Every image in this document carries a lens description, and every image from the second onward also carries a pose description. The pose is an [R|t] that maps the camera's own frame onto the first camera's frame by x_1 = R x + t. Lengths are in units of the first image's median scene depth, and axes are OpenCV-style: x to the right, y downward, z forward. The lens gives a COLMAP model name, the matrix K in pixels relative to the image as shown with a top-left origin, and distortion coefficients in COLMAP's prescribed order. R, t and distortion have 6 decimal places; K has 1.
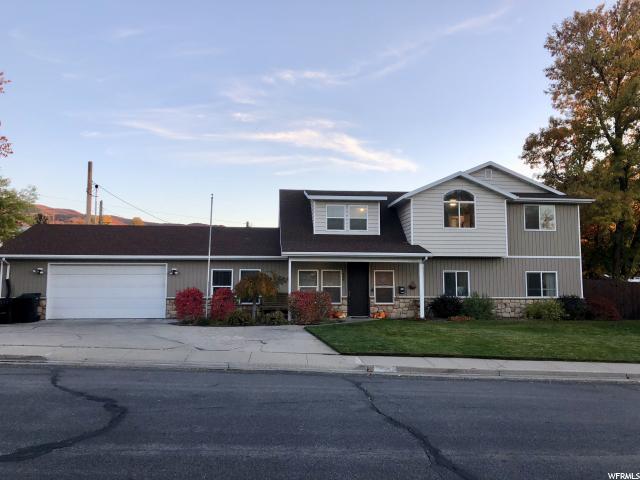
lens RADIAL K [[547.4, 0, 320.0], [0, 547.4, 240.0], [0, 0, 1]] dist [0.013631, 0.005324]
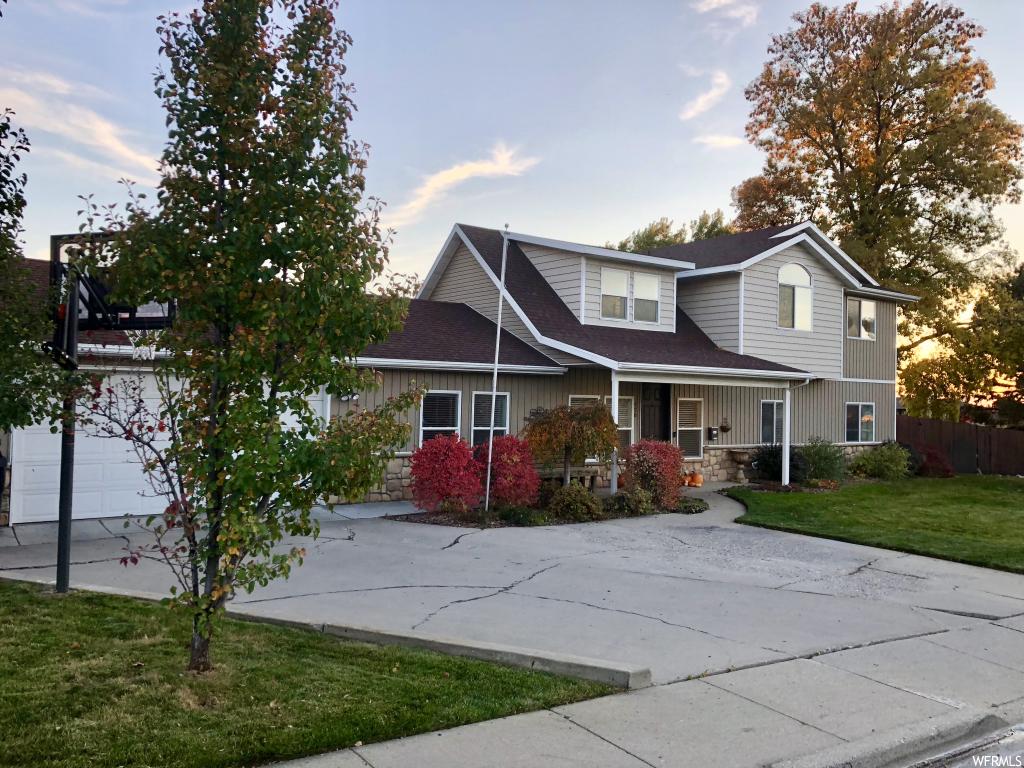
lens RADIAL K [[875.8, 0, 512.0], [0, 875.8, 384.0], [0, 0, 1]] dist [0.013631, 0.005324]
pose [[0.858898, 0.024108, 0.511578, -0.486487], [-0.061548, 0.996511, 0.056374, 0.002420], [-0.508434, -0.079906, 0.857385, 0.336809]]
